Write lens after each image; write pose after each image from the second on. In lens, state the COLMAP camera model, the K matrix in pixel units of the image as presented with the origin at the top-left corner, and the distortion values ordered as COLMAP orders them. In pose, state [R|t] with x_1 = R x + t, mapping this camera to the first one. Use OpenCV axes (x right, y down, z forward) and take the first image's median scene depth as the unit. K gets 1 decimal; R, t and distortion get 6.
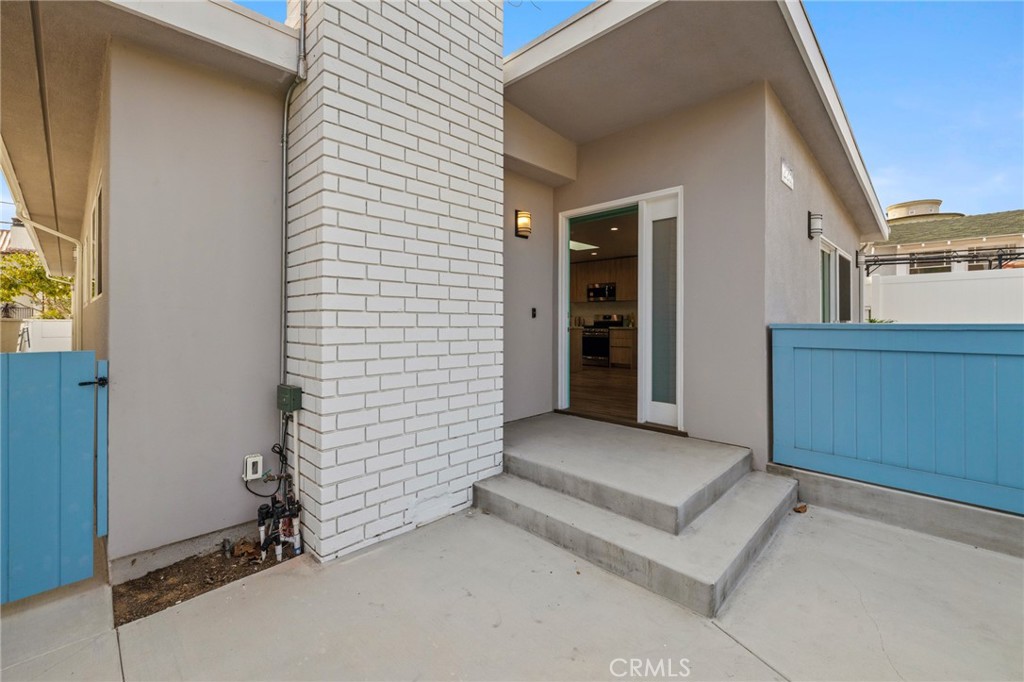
lens RADIAL K [[439.3, 0, 515.4], [0, 439.3, 320.7], [0, 0, 1]] dist [0.001269, -0.000056]
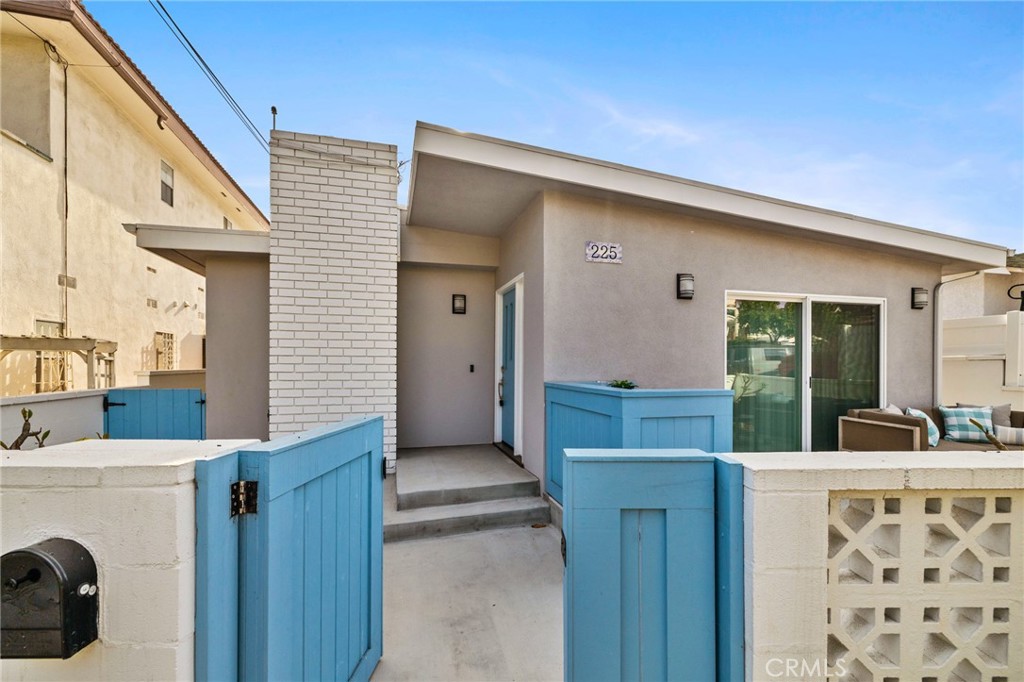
lens RADIAL K [[446.6, 0, 512.8], [0, 446.6, 365.6], [0, 0, 1]] dist [0.000814, 0.000078]
pose [[0.859929, 0.002141, -0.510409, 1.371783], [0.001121, 0.999981, 0.006082, -0.056557], [0.510412, -0.005802, 0.859910, -0.183146]]
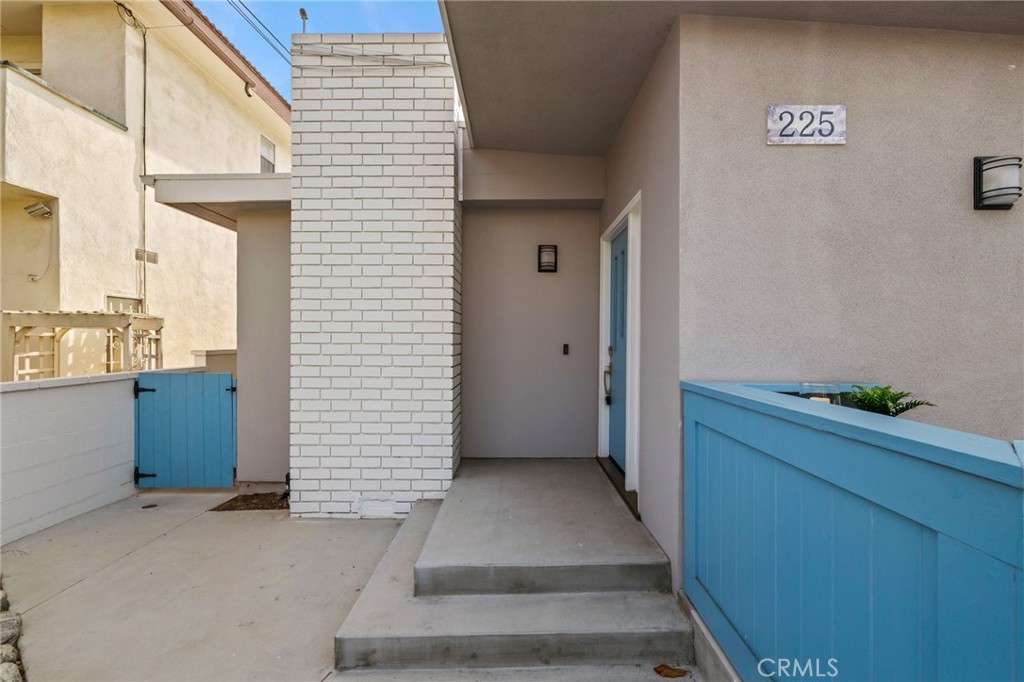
lens RADIAL K [[437.7, 0, 512.0], [0, 437.7, 341.0], [0, 0, 1]] dist [0.000576, -0.000166]
pose [[0.690159, 0.002412, -0.723654, 1.043717], [0.002055, 0.999984, 0.005294, -0.066730], [0.723655, -0.005141, 0.690143, 0.427187]]
